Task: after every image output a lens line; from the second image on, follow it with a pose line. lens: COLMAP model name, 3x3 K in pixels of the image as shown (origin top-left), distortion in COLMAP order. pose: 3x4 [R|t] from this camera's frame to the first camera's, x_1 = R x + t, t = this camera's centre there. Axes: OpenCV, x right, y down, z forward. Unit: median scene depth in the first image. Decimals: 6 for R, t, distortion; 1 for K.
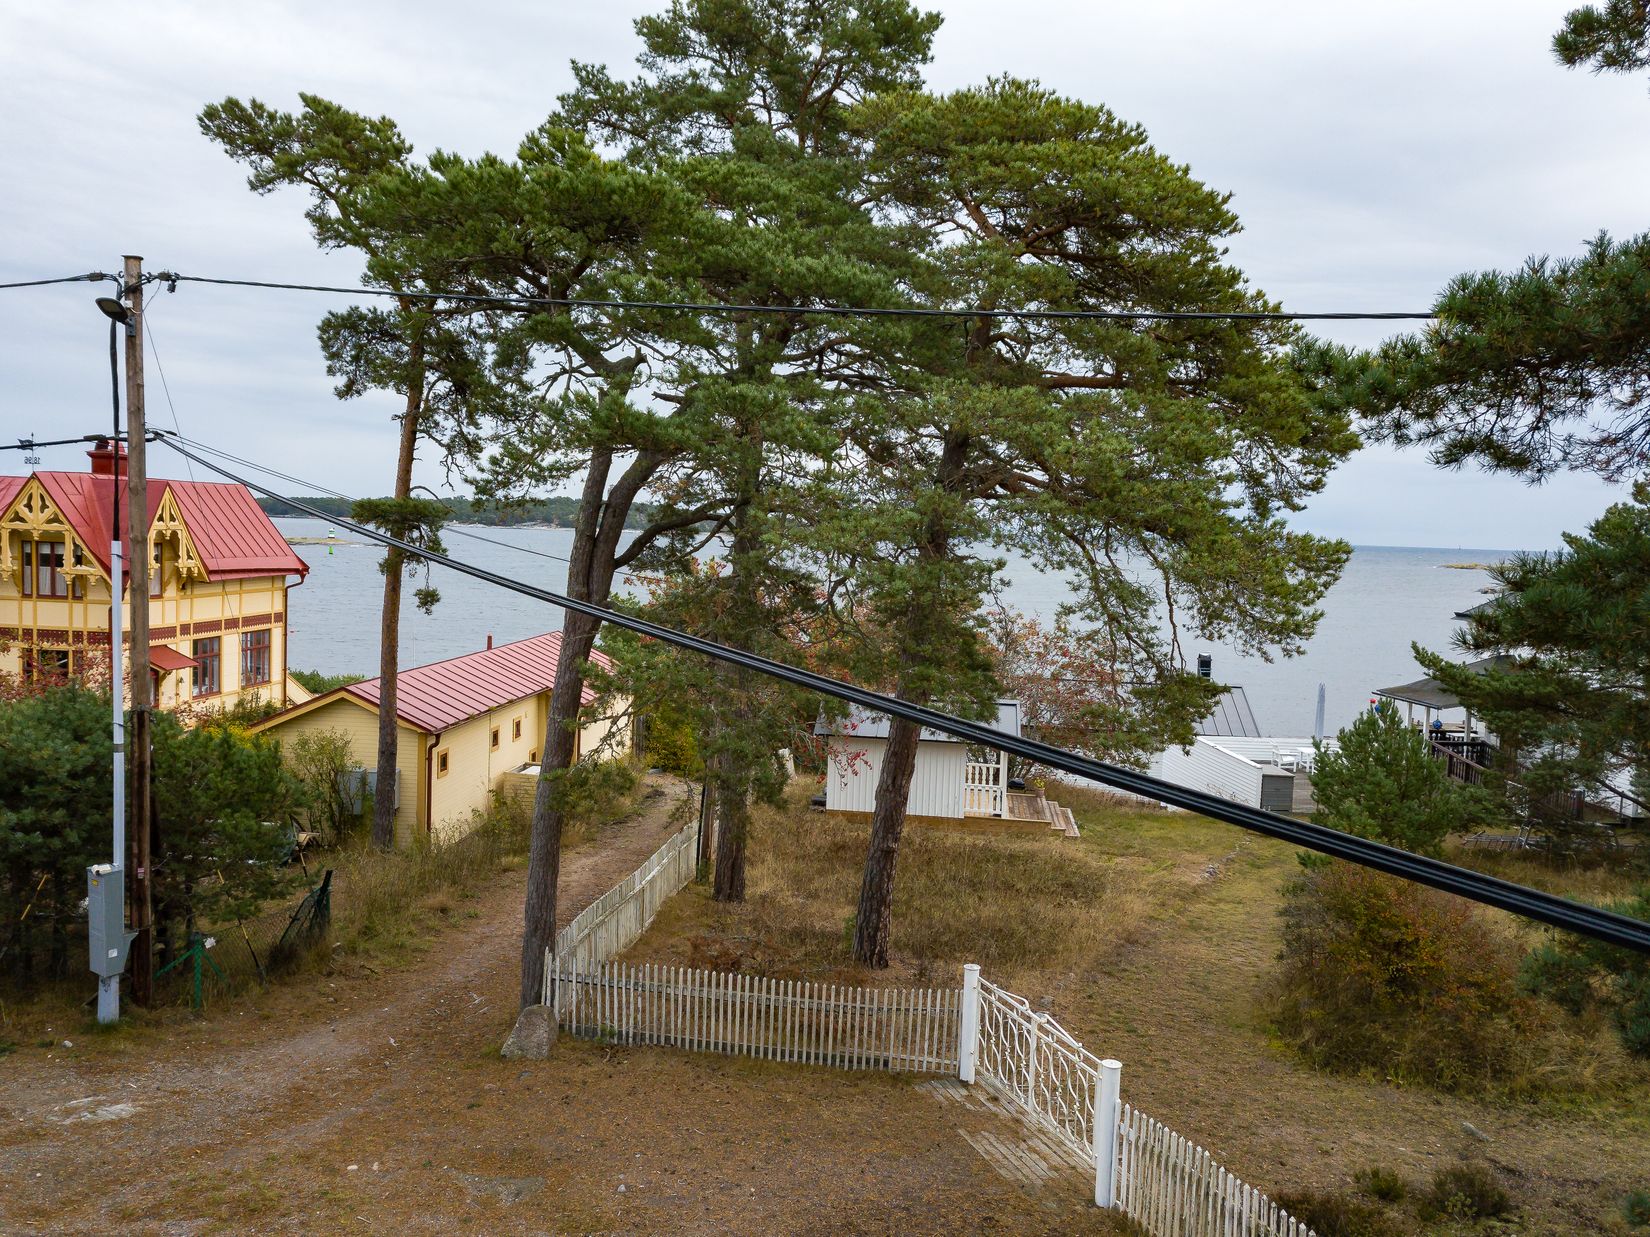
lens RADIAL K [[1238.6, 0, 827.7], [0, 1238.6, 620.5], [0, 0, 1]] dist [0.012917, 0.009185]
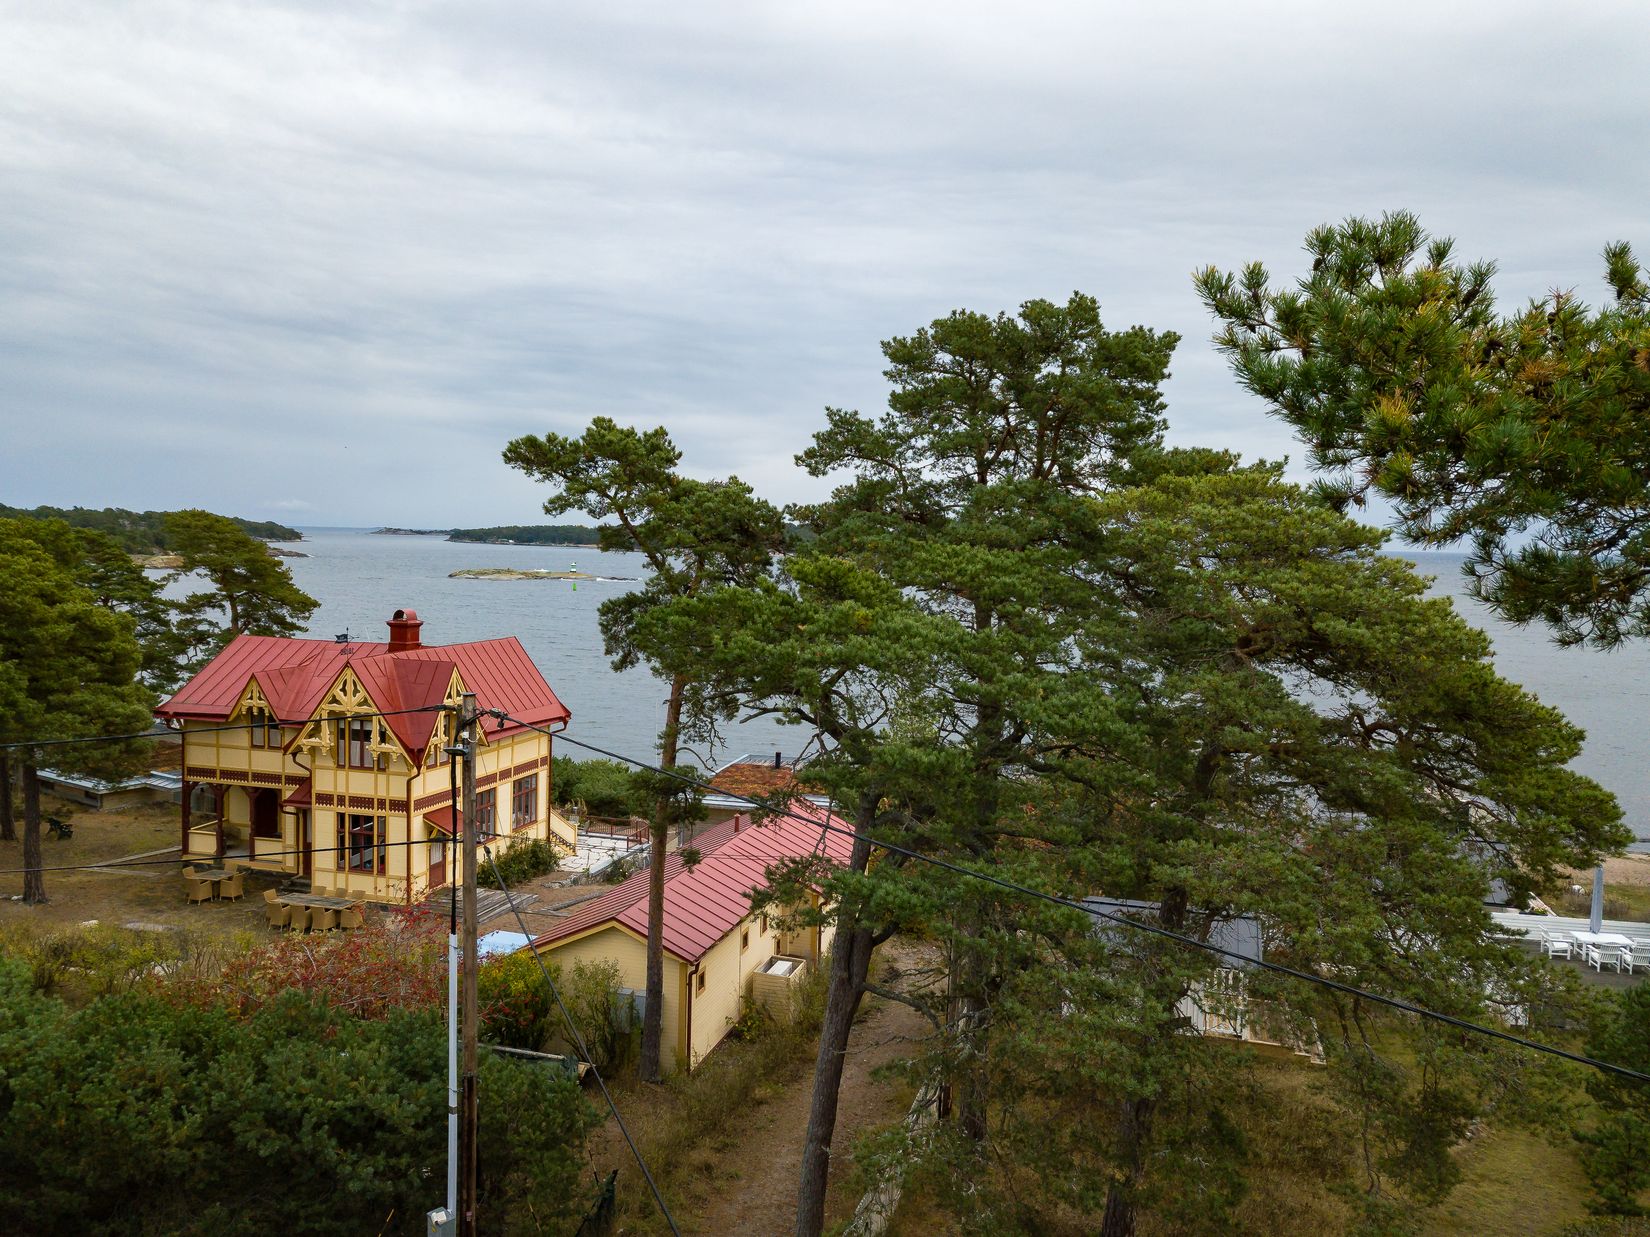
lens RADIAL K [[1238.6, 0, 825.4], [0, 1238.6, 617.1], [0, 0, 1]] dist [0.012917, 0.009185]
pose [[0.984138, -0.004216, -0.177353, -0.010090], [0.000476, 0.999777, -0.021123, -0.160000], [0.177402, 0.020704, 0.983921, -0.041937]]
